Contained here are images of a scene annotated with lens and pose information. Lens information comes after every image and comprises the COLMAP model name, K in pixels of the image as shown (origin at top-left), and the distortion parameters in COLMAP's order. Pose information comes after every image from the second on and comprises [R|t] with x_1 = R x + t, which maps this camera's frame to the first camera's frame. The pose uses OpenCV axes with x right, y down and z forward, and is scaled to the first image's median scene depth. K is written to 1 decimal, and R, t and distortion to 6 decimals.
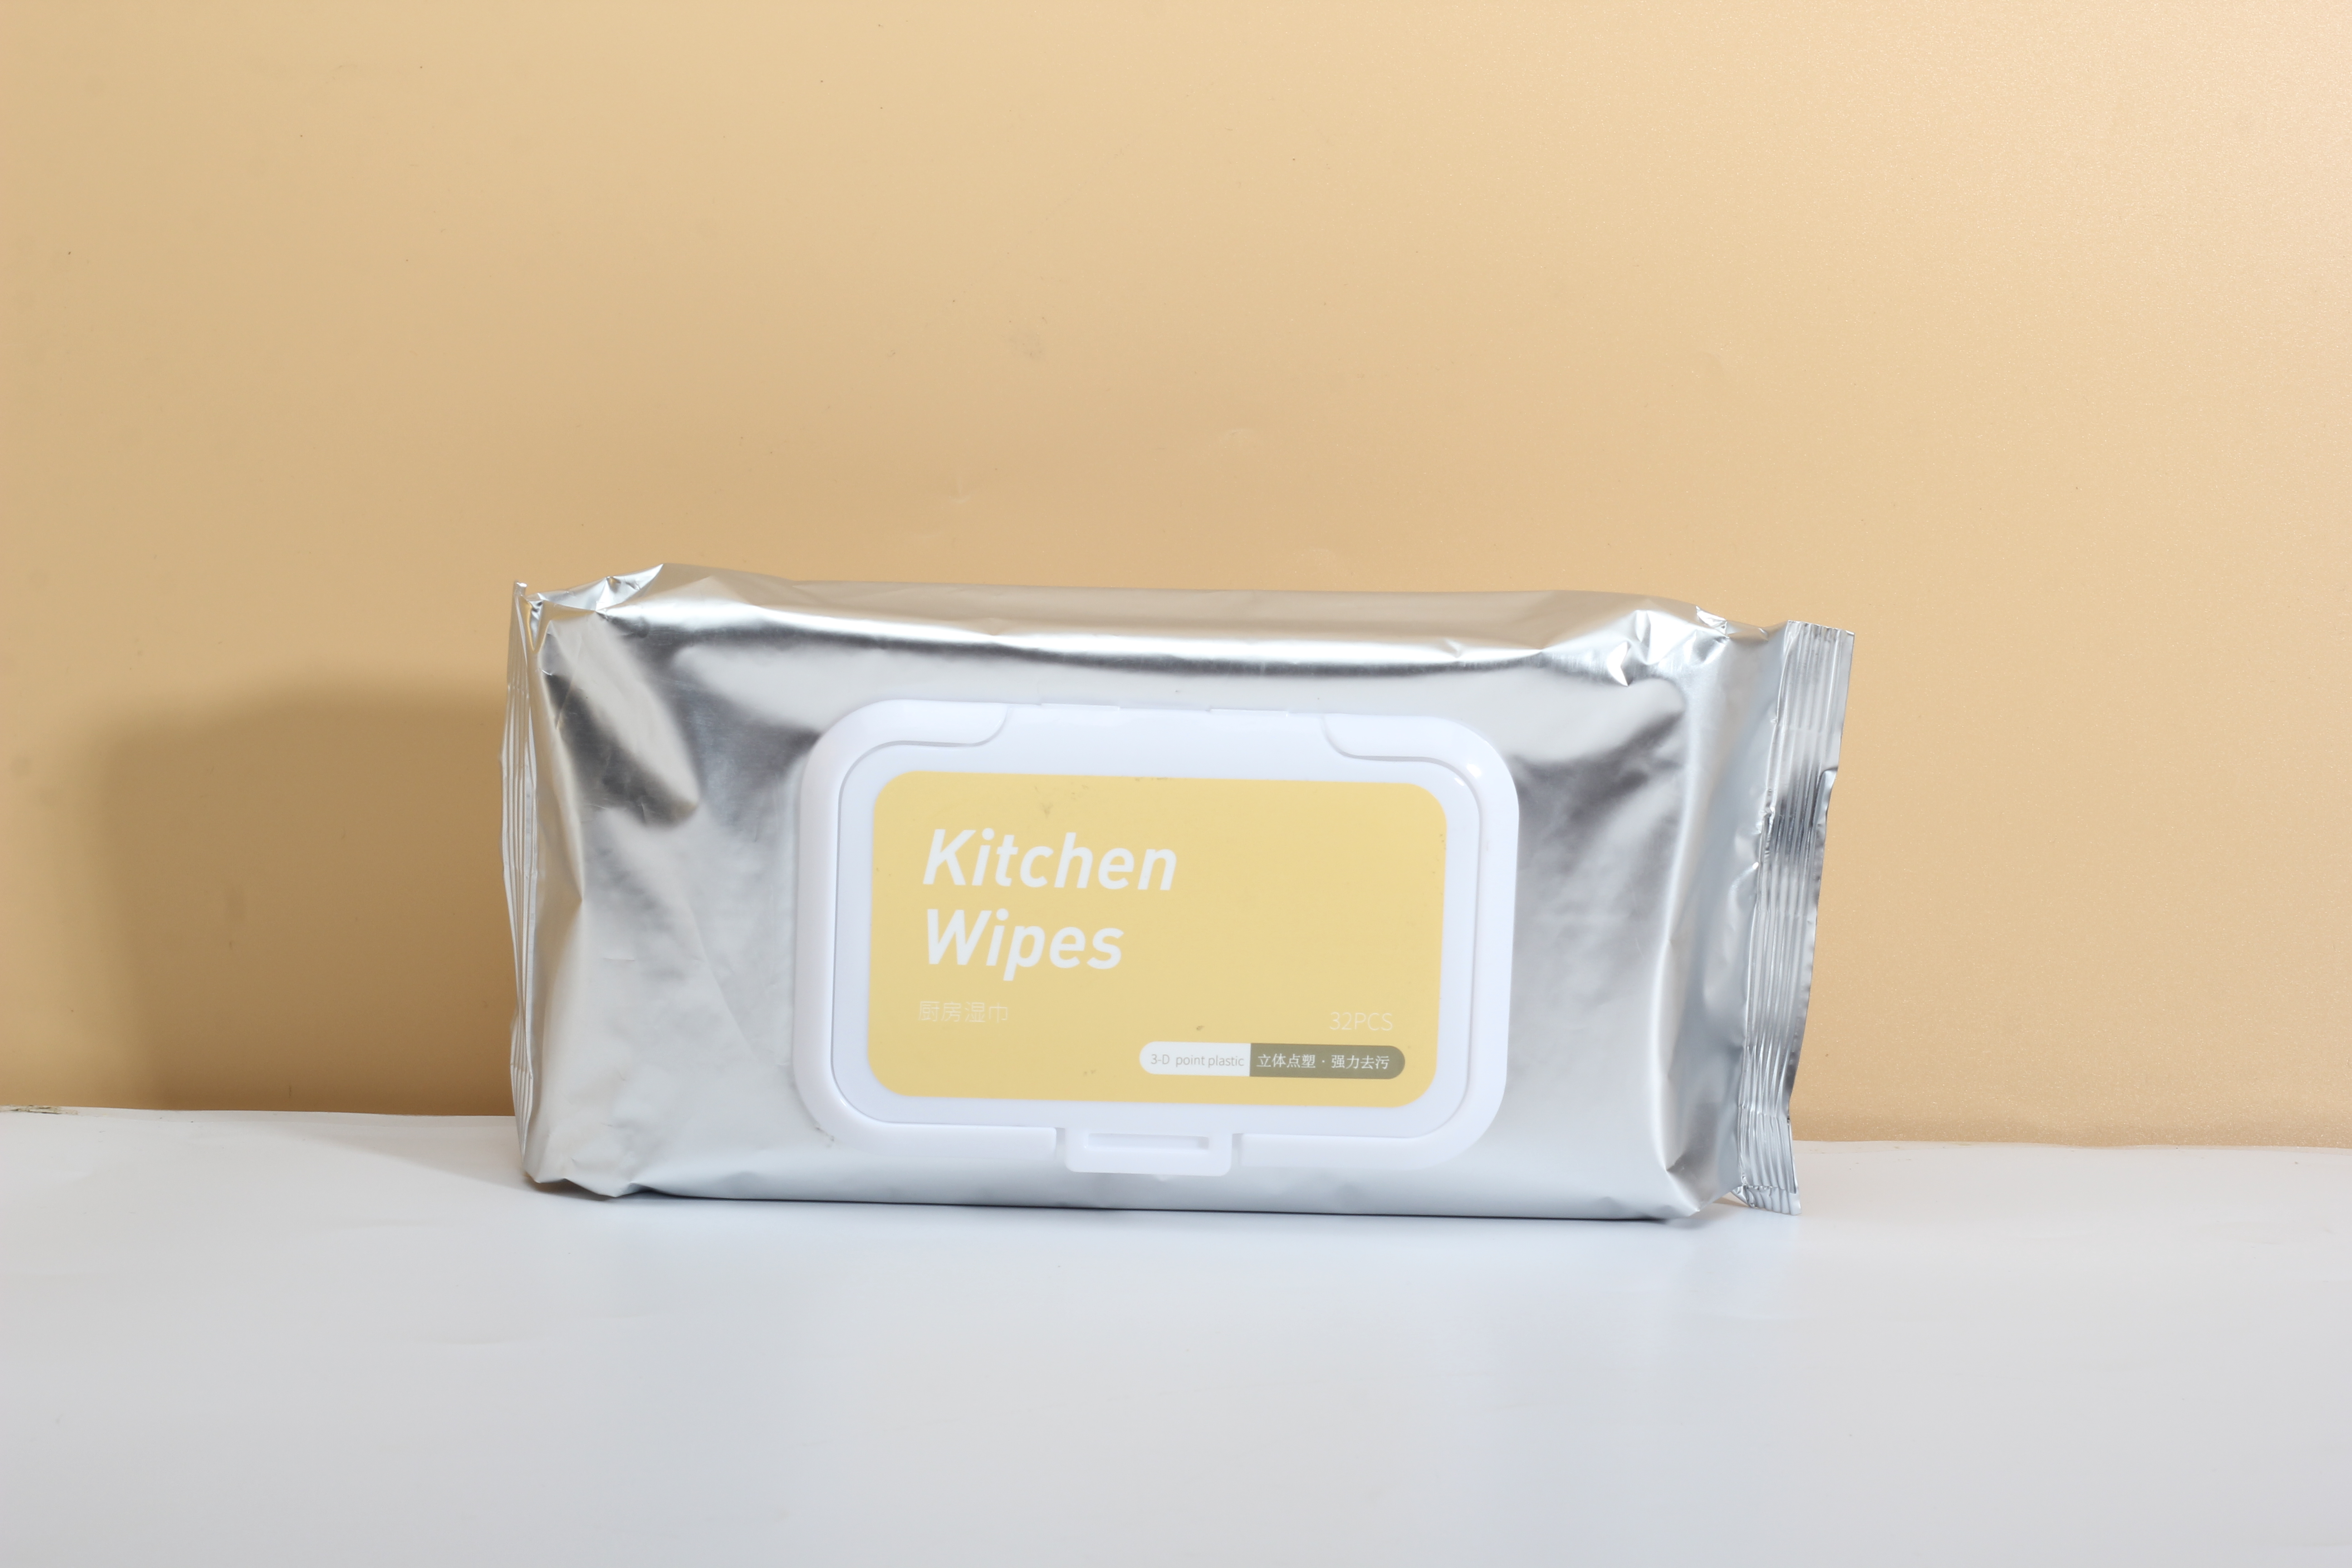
lens RADIAL K [[5711.2, 0, 1176.0], [0, 5711.2, 784.0], [0, 0, 1]] dist [-0.060181, -0.060398]
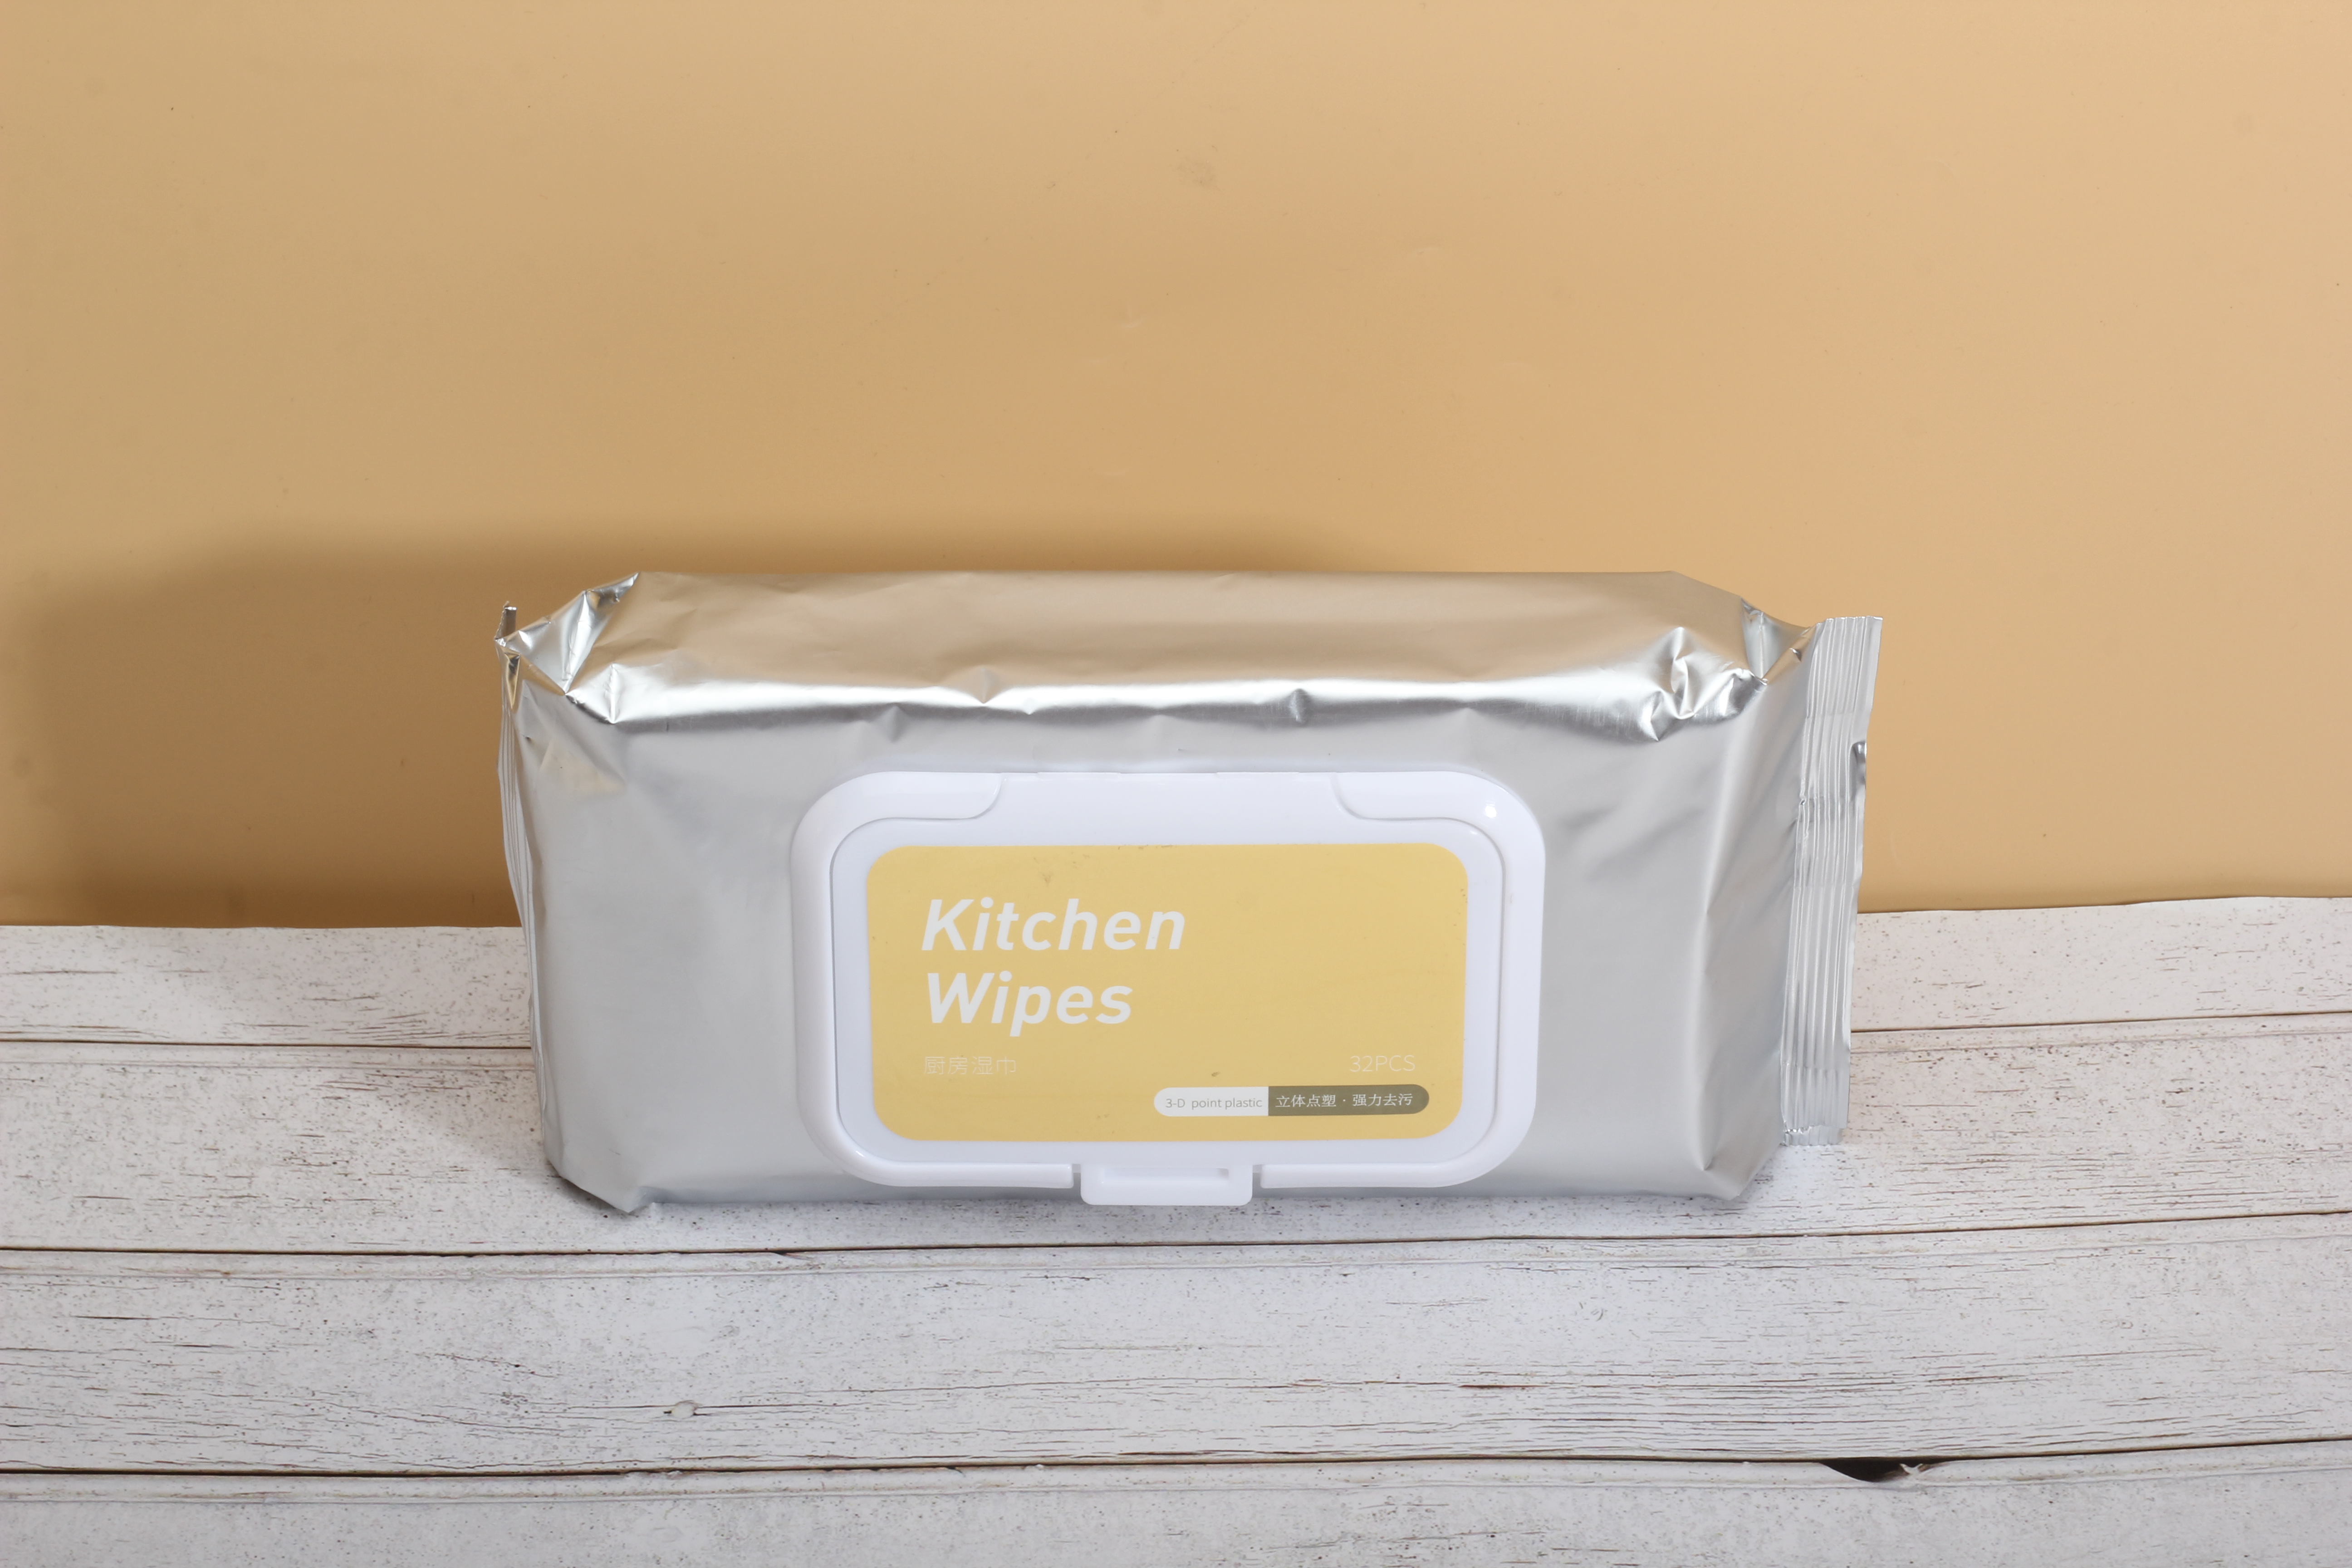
lens RADIAL K [[5711.2, 0, 1176.0], [0, 5711.2, 784.0], [0, 0, 1]] dist [-0.060181, -0.060398]
pose [[0.998577, -0.012314, -0.051895, 0.048449], [0.029141, 0.940880, 0.337485, -0.330707], [0.044671, -0.338516, 0.939900, 0.108379]]
